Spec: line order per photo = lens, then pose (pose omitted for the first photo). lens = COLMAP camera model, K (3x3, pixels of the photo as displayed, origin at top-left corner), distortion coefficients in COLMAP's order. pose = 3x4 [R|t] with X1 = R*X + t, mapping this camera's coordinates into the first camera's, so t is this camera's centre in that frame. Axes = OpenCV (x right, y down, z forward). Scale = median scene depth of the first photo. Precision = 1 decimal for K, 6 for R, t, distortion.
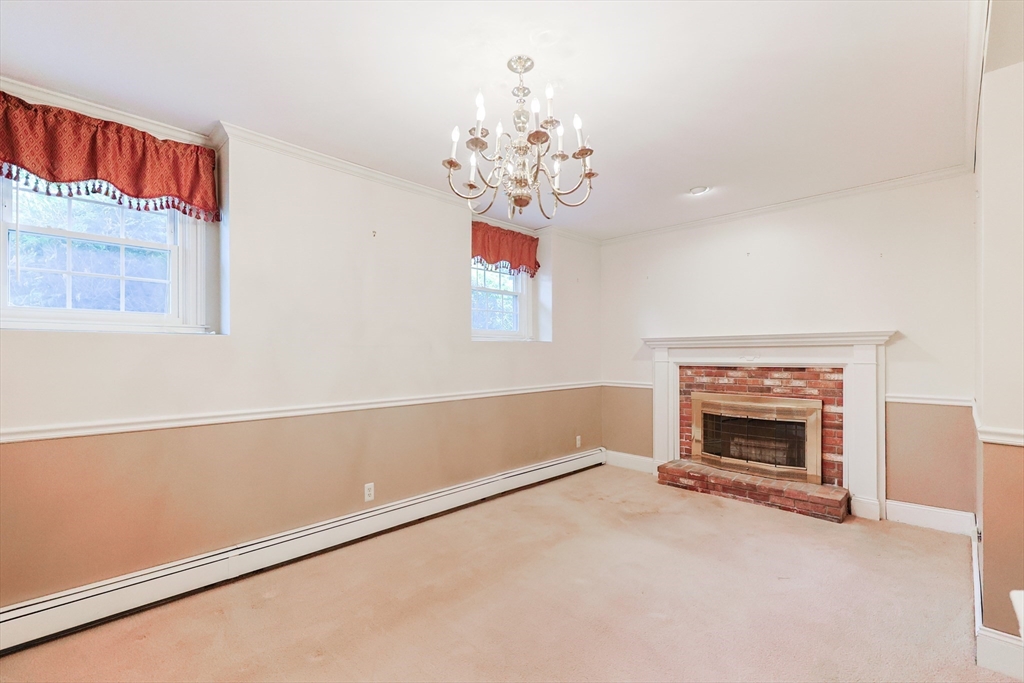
lens RADIAL K [[442.4, 0, 511.9], [0, 442.4, 353.7], [0, 0, 1]] dist [-0.000933, -0.000120]
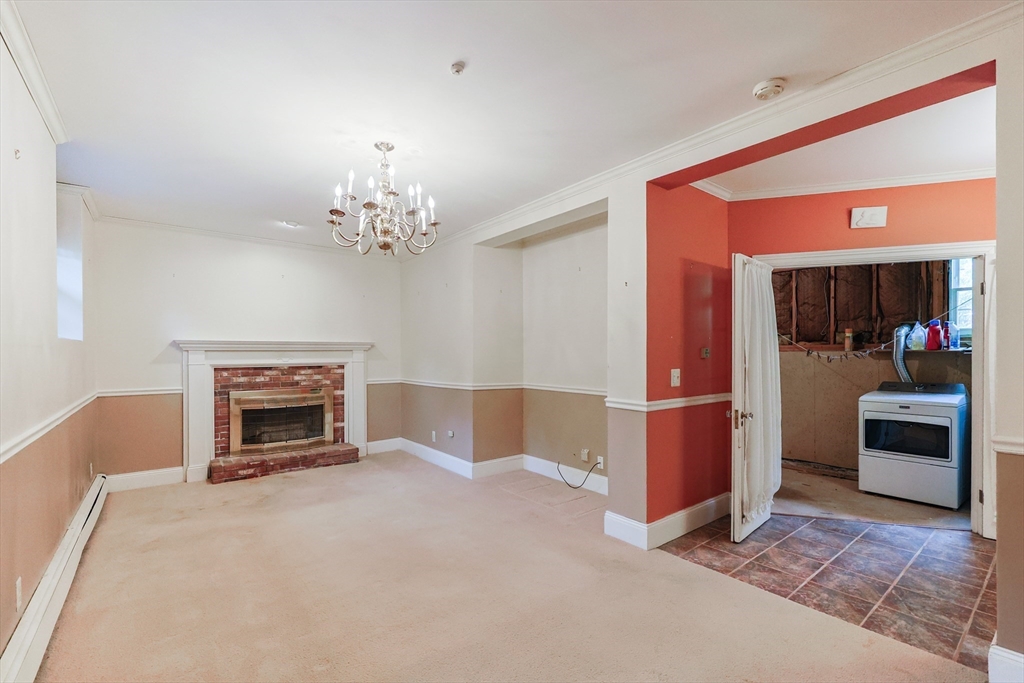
lens RADIAL K [[442.4, 0, 511.9], [0, 442.4, 353.7], [0, 0, 1]] dist [-0.000933, -0.000120]
pose [[0.112829, 0.003506, 0.993608, -0.656057], [0.001873, 0.999991, -0.003741, -0.000817], [-0.993613, 0.002283, 0.112822, 0.224299]]
